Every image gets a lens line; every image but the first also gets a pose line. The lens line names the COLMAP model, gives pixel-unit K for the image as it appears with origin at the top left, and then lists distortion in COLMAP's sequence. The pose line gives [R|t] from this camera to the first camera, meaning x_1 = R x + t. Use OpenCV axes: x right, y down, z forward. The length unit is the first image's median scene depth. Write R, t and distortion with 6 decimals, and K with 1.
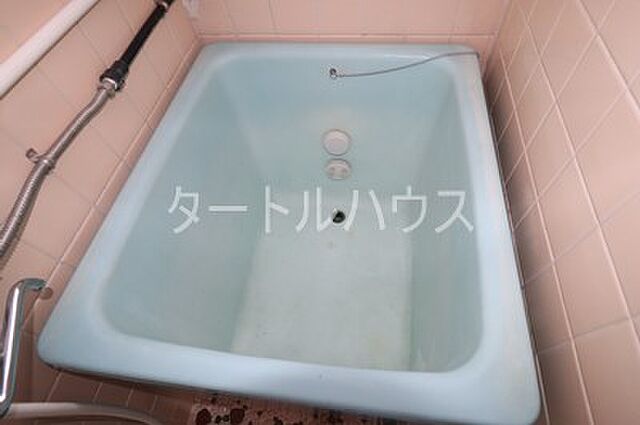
lens RADIAL K [[335.5, 0, 320.0], [0, 335.5, 212.5], [0, 0, 1]] dist [-0.001612, -0.000415]
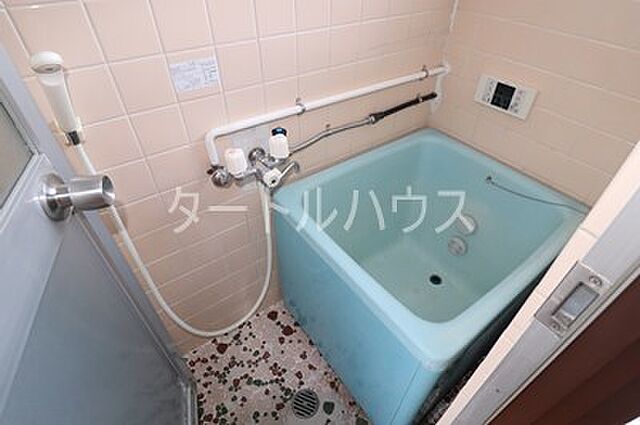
lens RADIAL K [[312.0, 0, 320.0], [0, 312.0, 212.5], [0, 0, 1]] dist [0.001672, 0.000217]
pose [[0.690697, 0.560235, -0.457247, 0.240974], [-0.642972, 0.765145, -0.033763, 0.226167], [0.330945, 0.317316, 0.888699, -0.431572]]
